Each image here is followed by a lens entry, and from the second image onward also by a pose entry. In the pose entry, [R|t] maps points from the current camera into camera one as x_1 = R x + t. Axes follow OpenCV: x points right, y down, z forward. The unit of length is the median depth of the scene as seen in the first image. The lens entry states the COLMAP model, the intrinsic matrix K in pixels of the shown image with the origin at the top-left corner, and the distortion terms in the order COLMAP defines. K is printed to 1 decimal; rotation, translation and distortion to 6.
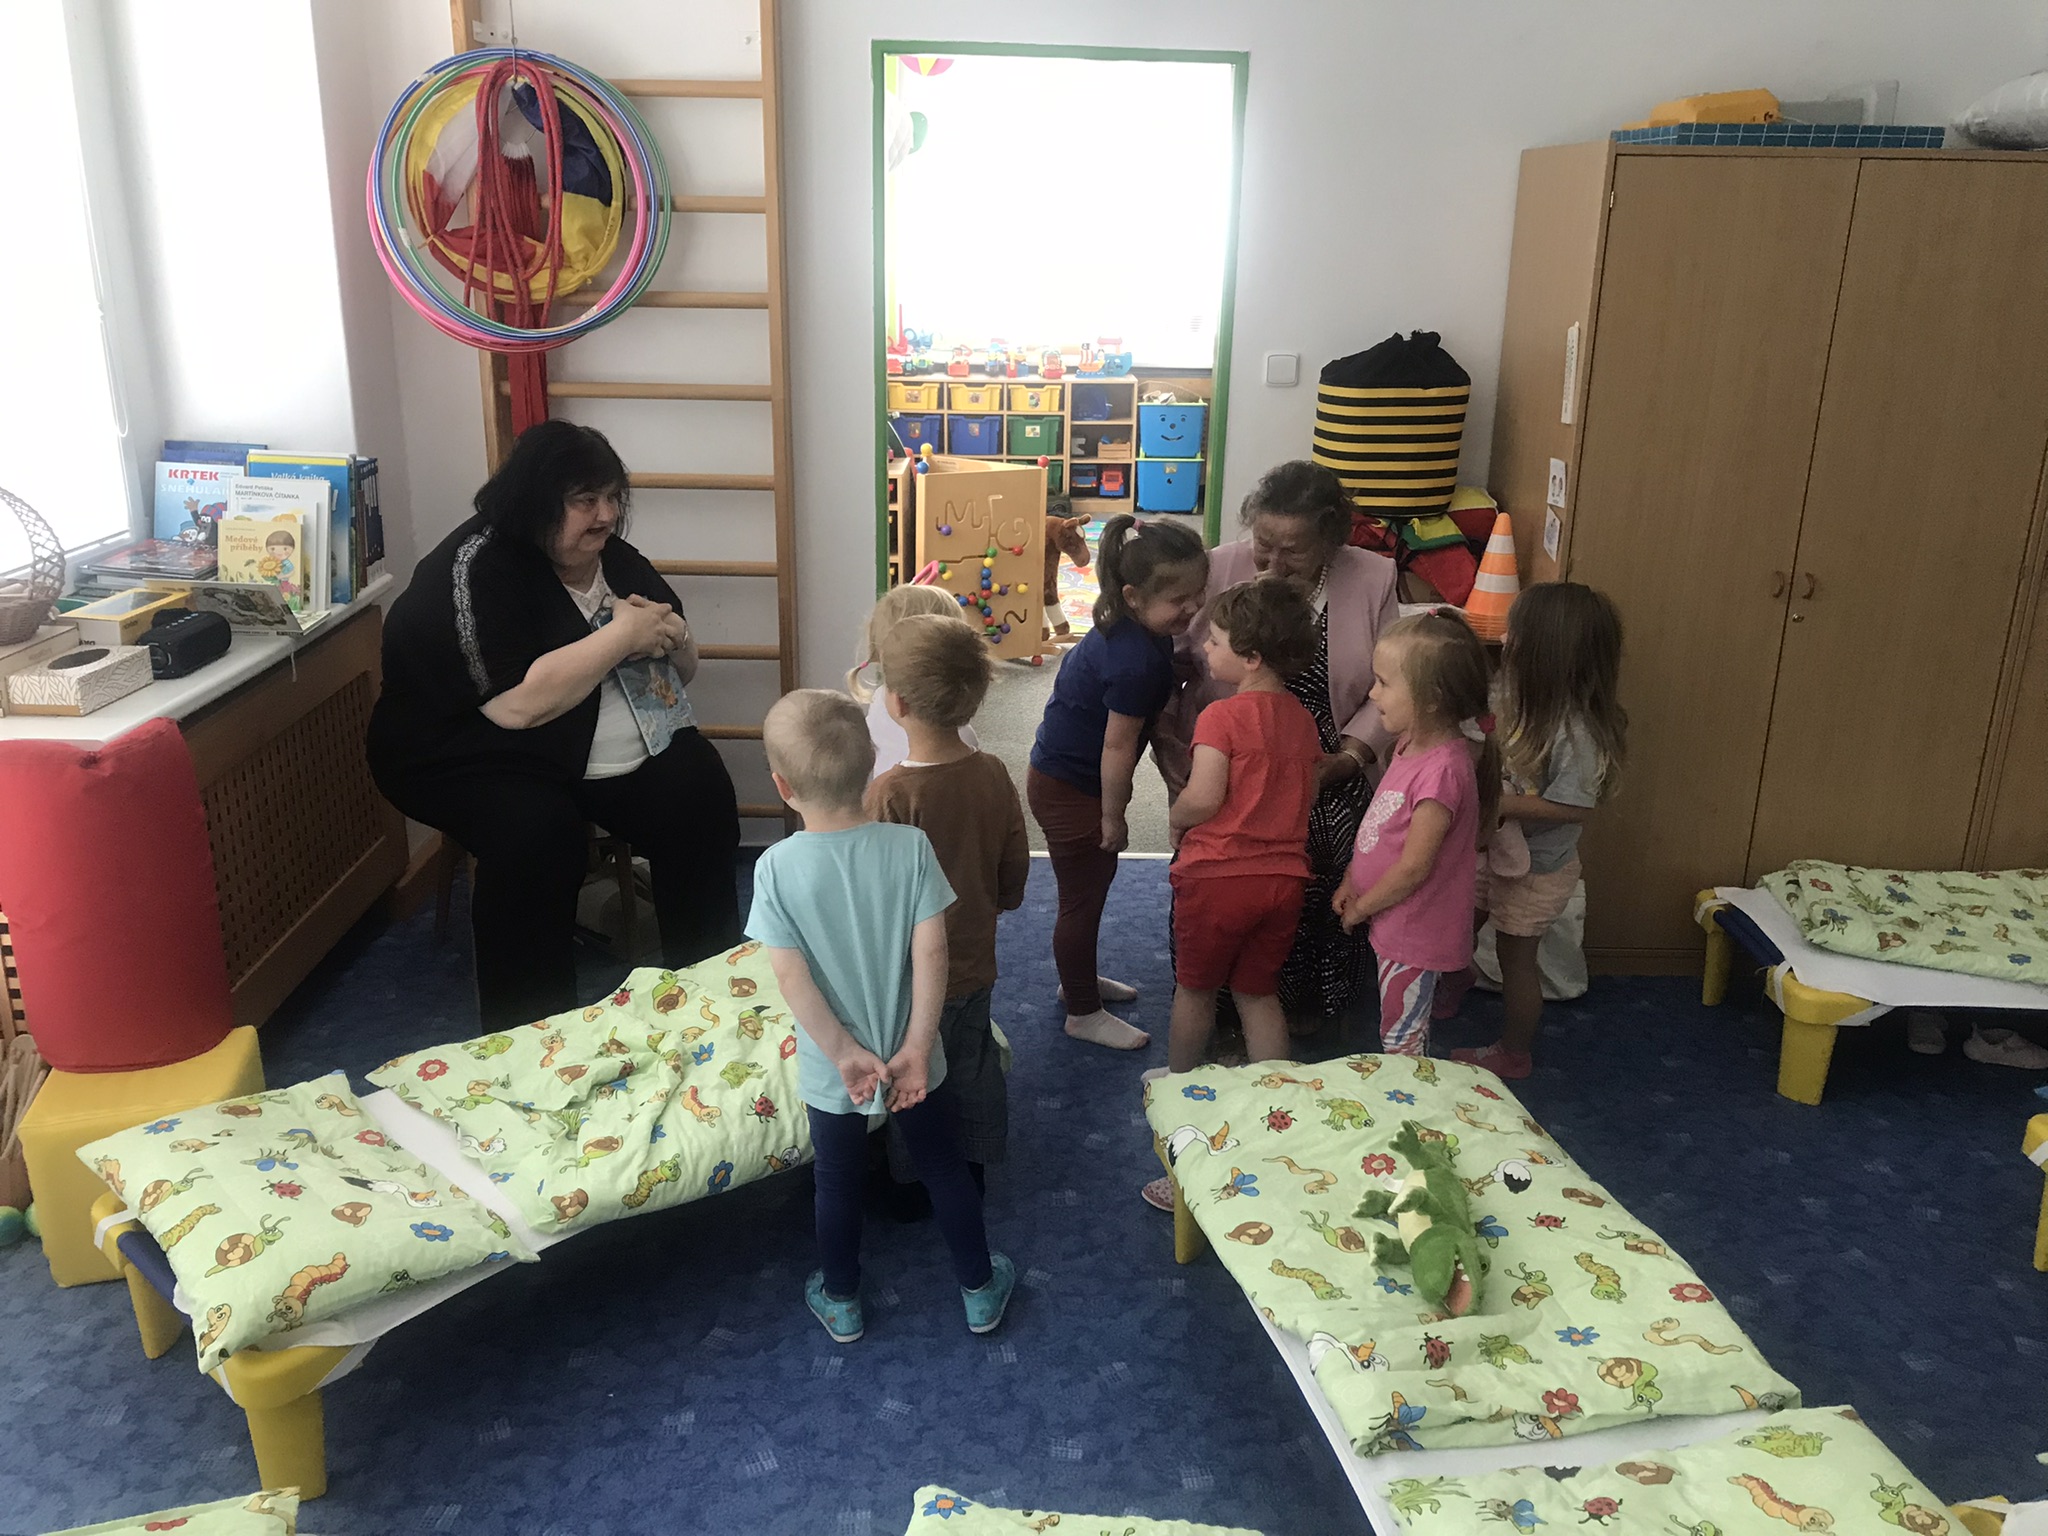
lens RADIAL K [[1692.5, 0, 1024.0], [0, 1692.5, 768.0], [0, 0, 1]] dist [0.061882, -0.079373]
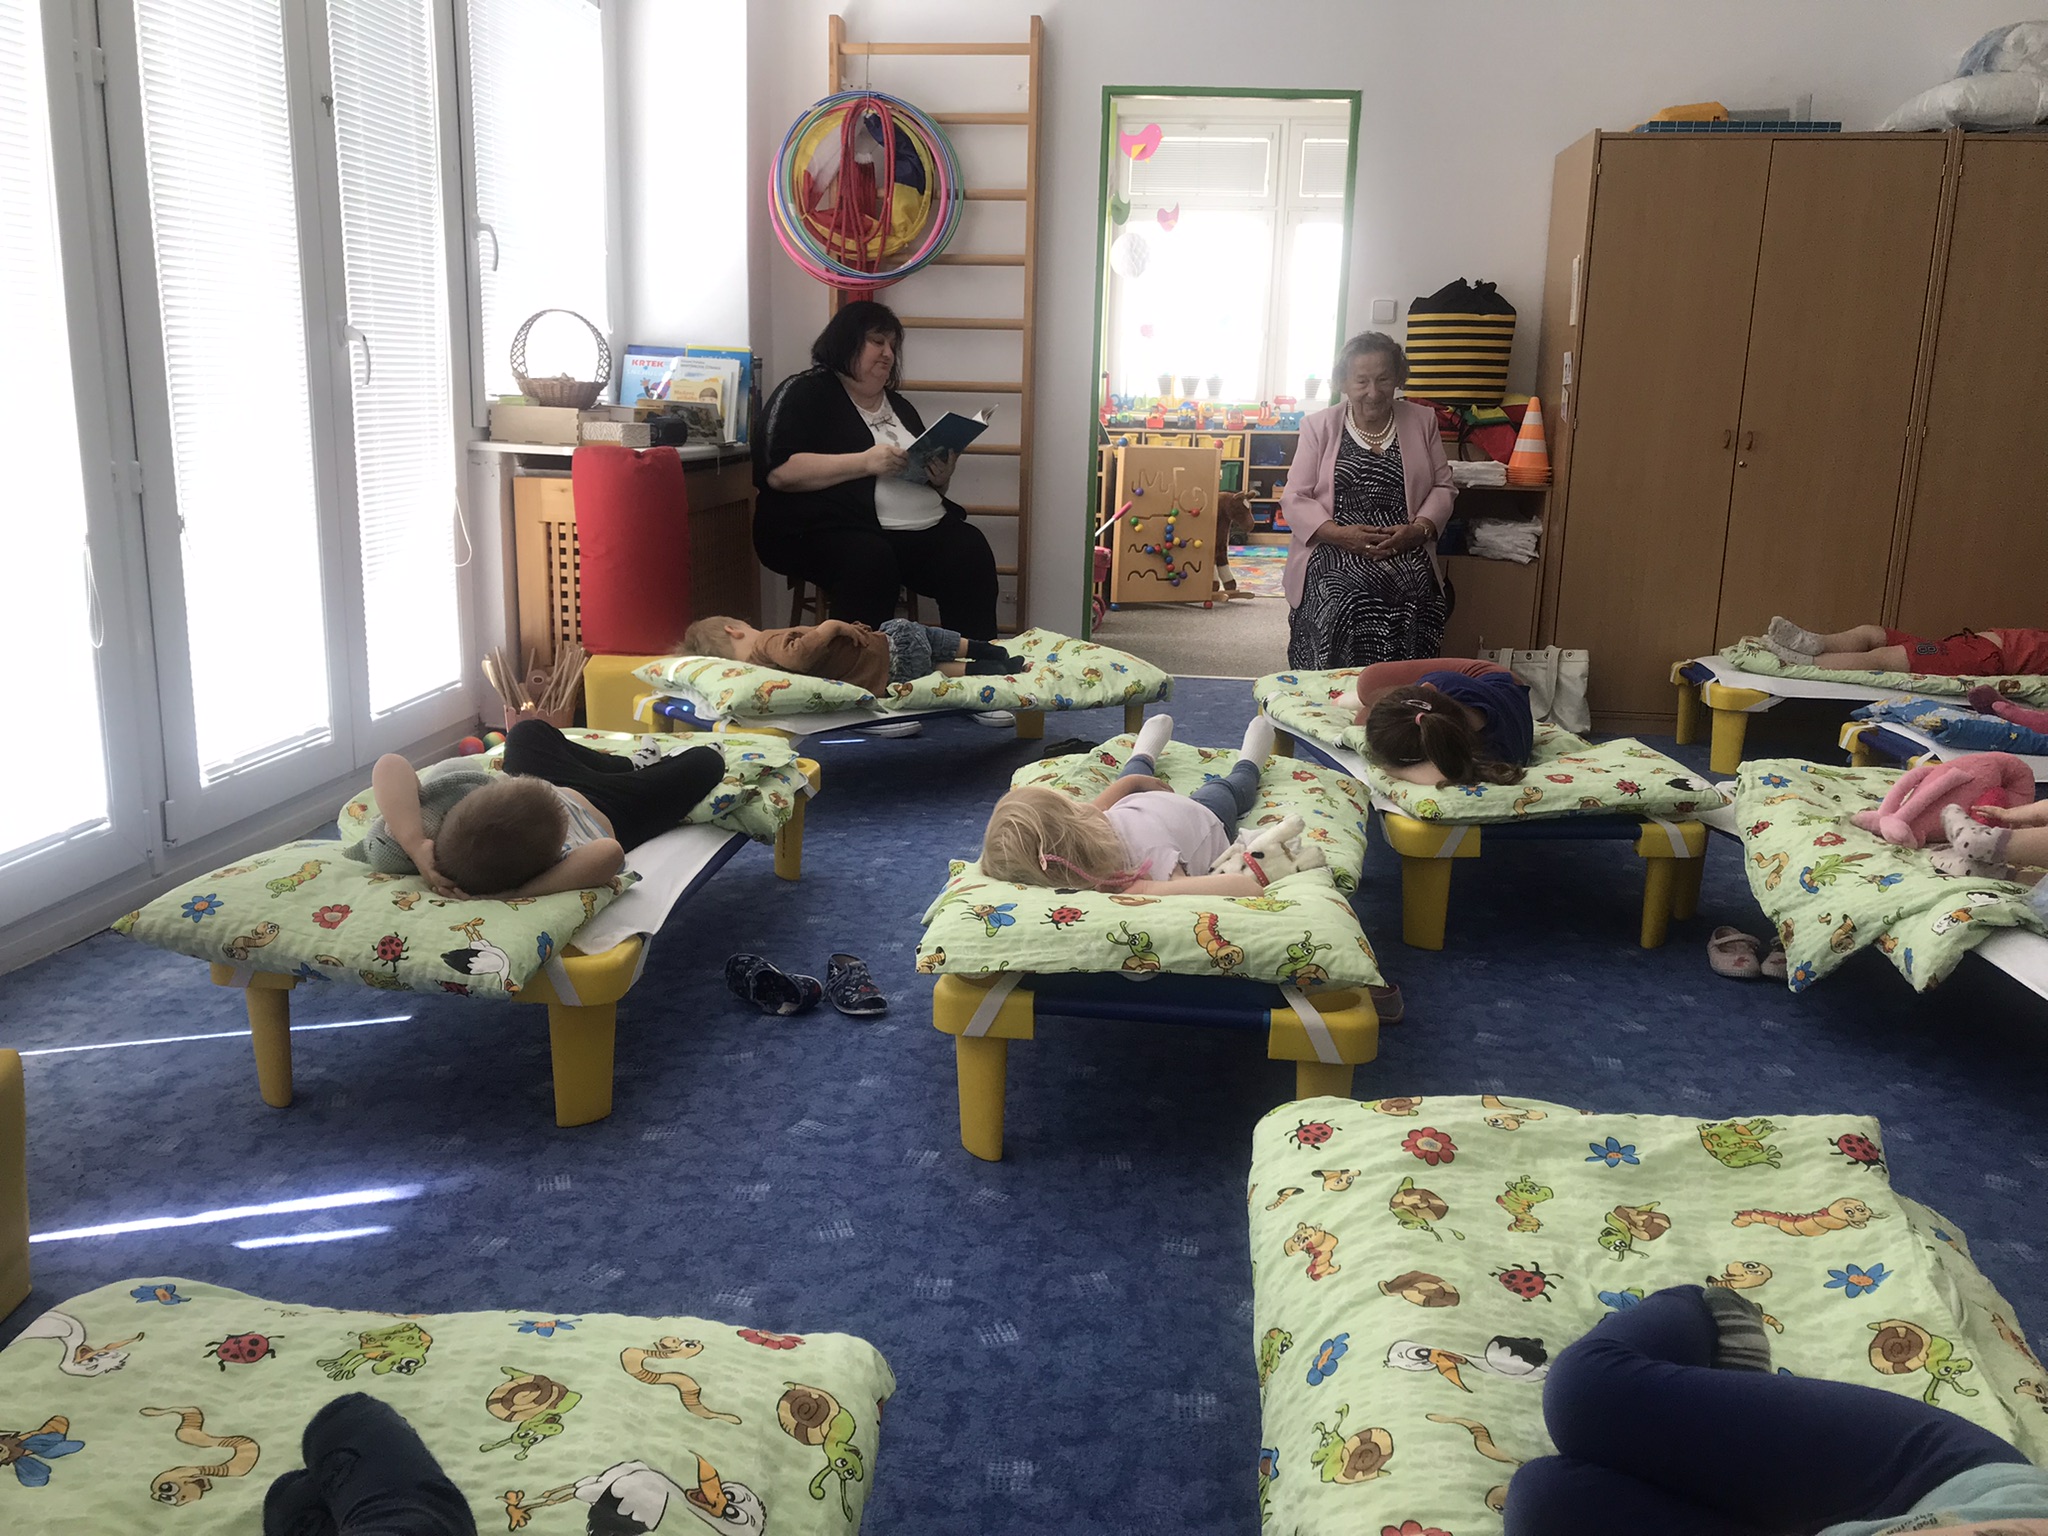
lens RADIAL K [[1708.0, 0, 1024.0], [0, 1708.0, 768.0], [0, 0, 1]] dist [0.067569, -0.072593]
pose [[0.993365, 0.033146, -0.110127, 0.026717], [-0.043424, 0.994786, -0.092280, 0.304302], [0.106494, 0.096450, 0.989624, -0.429439]]
